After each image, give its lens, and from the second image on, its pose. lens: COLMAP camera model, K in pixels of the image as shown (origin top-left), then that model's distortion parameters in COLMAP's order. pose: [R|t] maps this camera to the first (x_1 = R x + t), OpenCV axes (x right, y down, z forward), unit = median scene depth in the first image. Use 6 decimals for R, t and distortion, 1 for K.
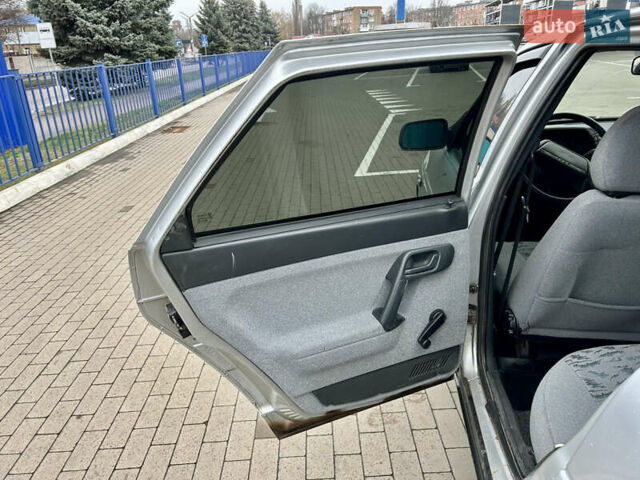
lens RADIAL K [[484.8, 0, 316.4], [0, 484.8, 237.6], [0, 0, 1]] dist [0.051971, -0.054918]
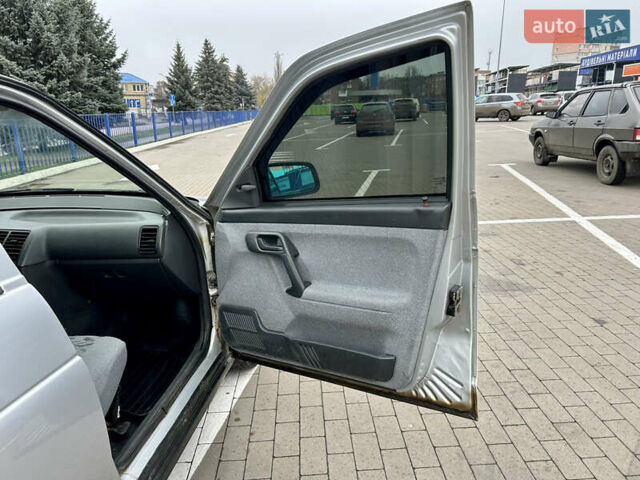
lens RADIAL K [[484.8, 0, 316.4], [0, 484.8, 237.6], [0, 0, 1]] dist [0.051971, -0.054918]
pose [[0.999303, 0.017265, 0.033111, 0.104592], [-0.013348, 0.993266, -0.115083, -0.006664], [-0.034875, 0.114561, 0.992804, 0.012111]]
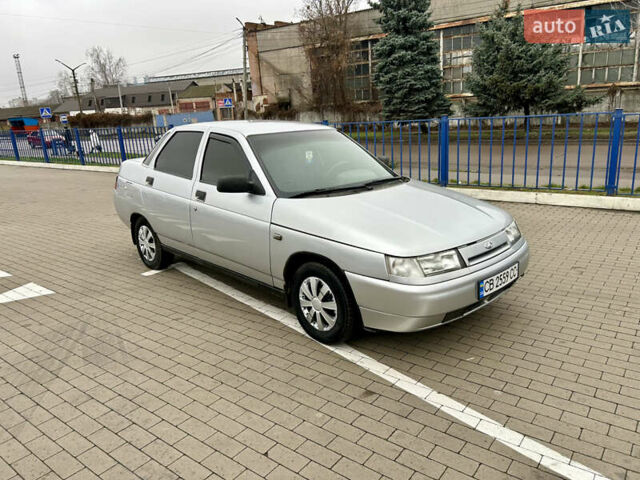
lens RADIAL K [[484.8, 0, 316.4], [0, 484.8, 237.6], [0, 0, 1]] dist [0.051971, -0.054918]
pose [[-0.617547, 0.286045, -0.732676, 0.189086], [-0.205987, 0.840194, 0.501641, -0.085738], [0.759082, 0.460709, -0.459938, 0.172676]]
